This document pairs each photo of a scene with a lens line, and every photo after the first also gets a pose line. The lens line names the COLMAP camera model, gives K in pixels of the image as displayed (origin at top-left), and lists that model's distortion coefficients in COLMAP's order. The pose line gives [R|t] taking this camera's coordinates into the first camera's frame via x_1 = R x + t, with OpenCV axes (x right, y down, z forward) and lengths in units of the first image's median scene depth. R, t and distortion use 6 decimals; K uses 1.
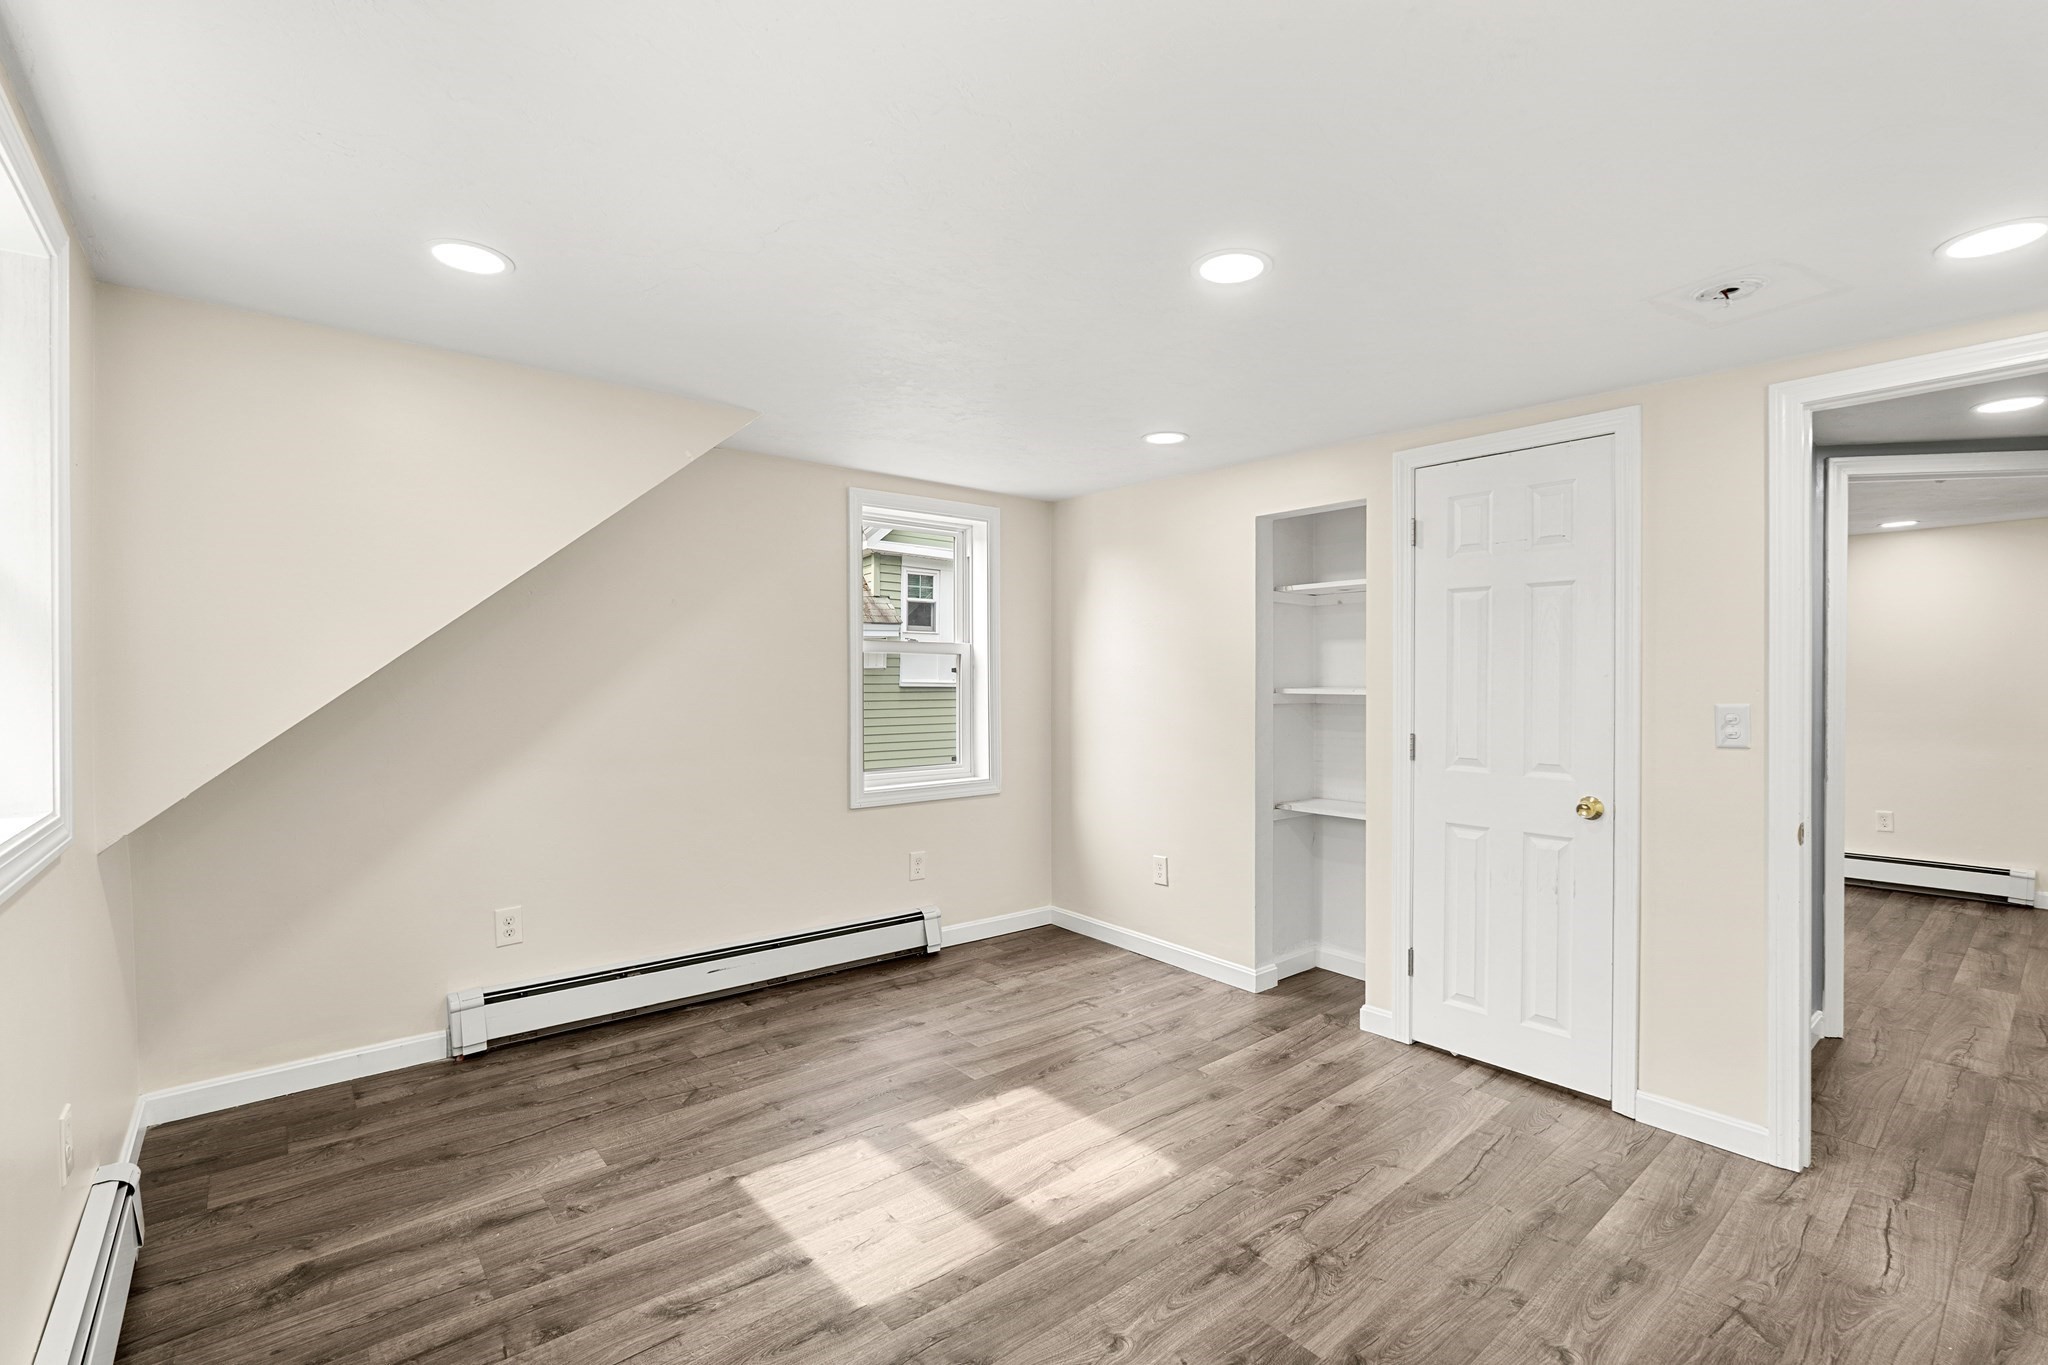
lens RADIAL K [[916.5, 0, 1025.9], [0, 916.5, 692.8], [0, 0, 1]] dist [-0.004514, 0.000050]
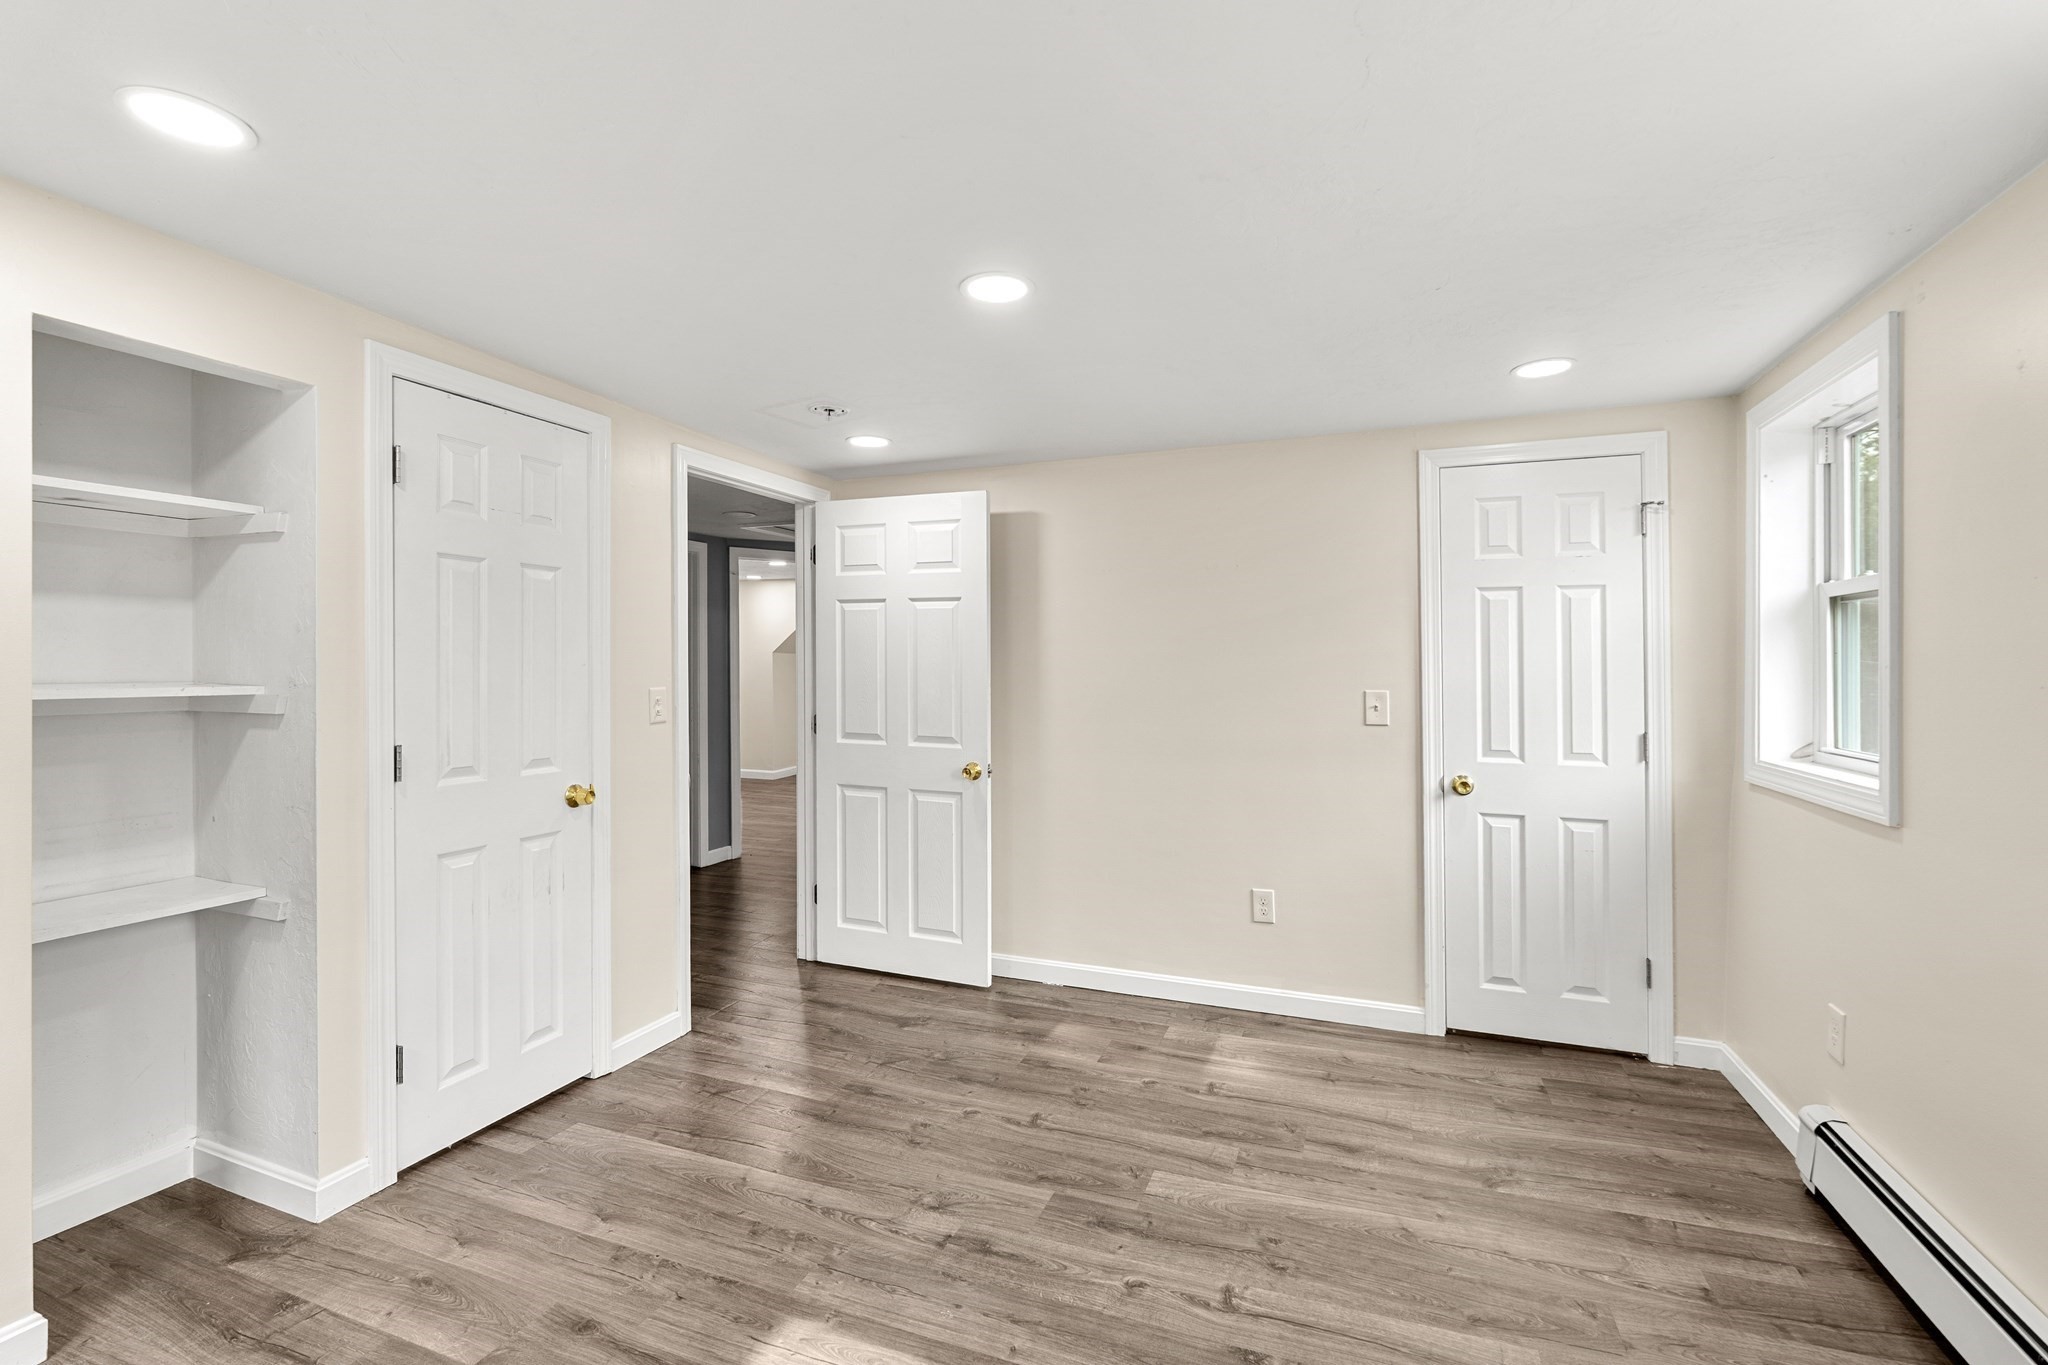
lens RADIAL K [[916.5, 0, 1028.7], [0, 916.5, 659.5], [0, 0, 1]] dist [-0.004514, 0.000050]
pose [[-0.483730, -0.002846, 0.875212, -0.477791], [0.005848, 0.999962, 0.006484, -0.026213], [-0.875198, 0.008254, -0.483695, 0.984482]]
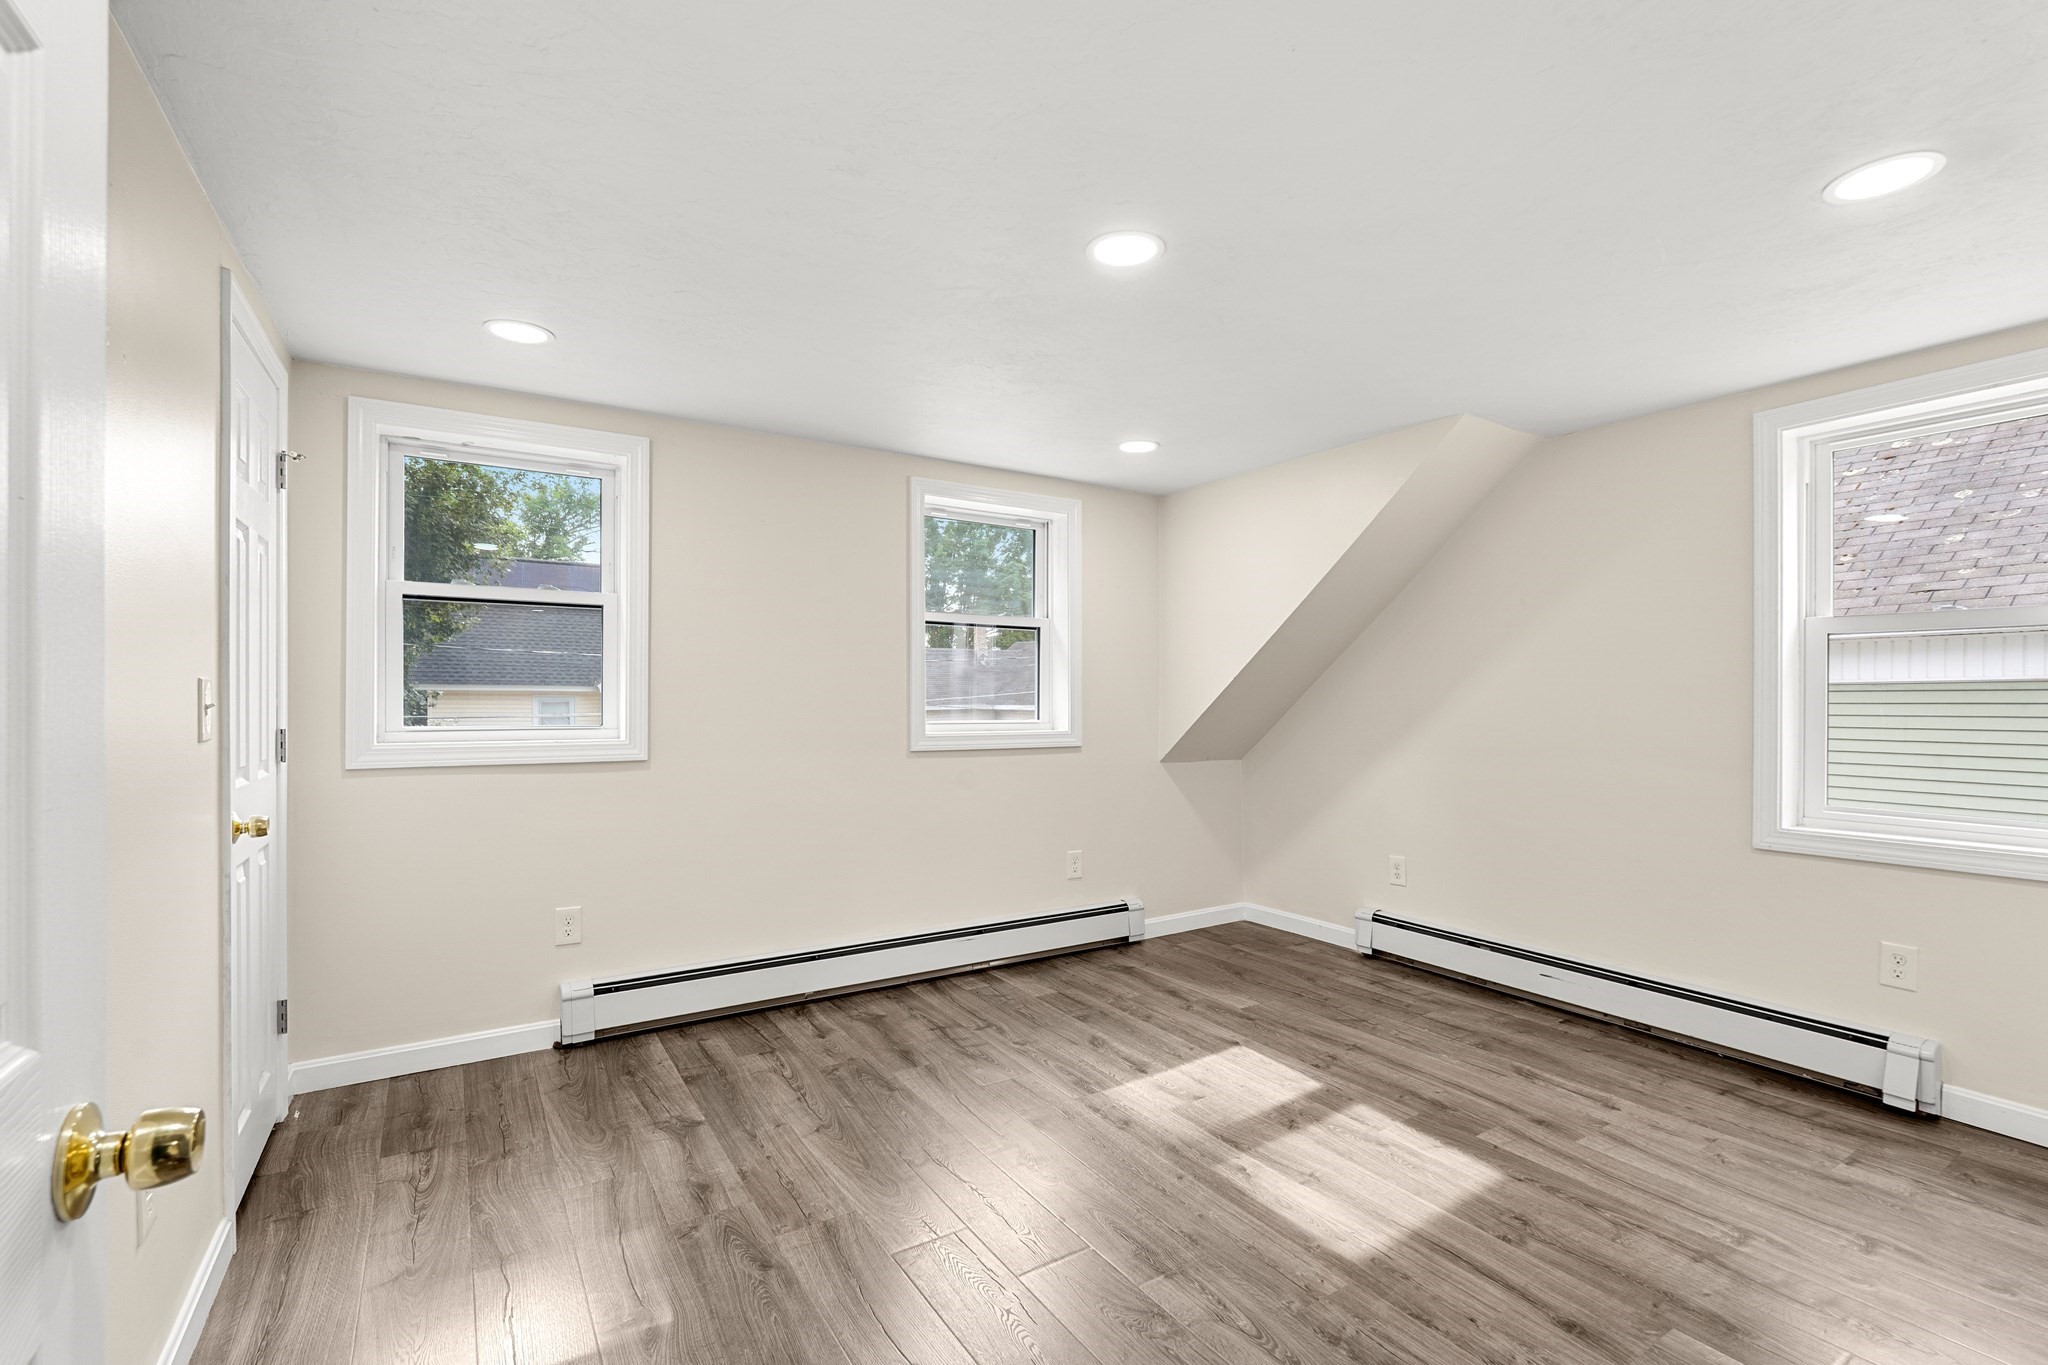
lens RADIAL K [[916.5, 0, 1016.4], [0, 916.5, 689.3], [0, 0, 1]] dist [-0.004514, 0.000050]
pose [[-0.144790, -0.012256, -0.989386, 0.833101], [-0.022007, 0.999716, -0.009163, 0.023837], [0.989218, 0.020447, -0.145019, 0.677009]]
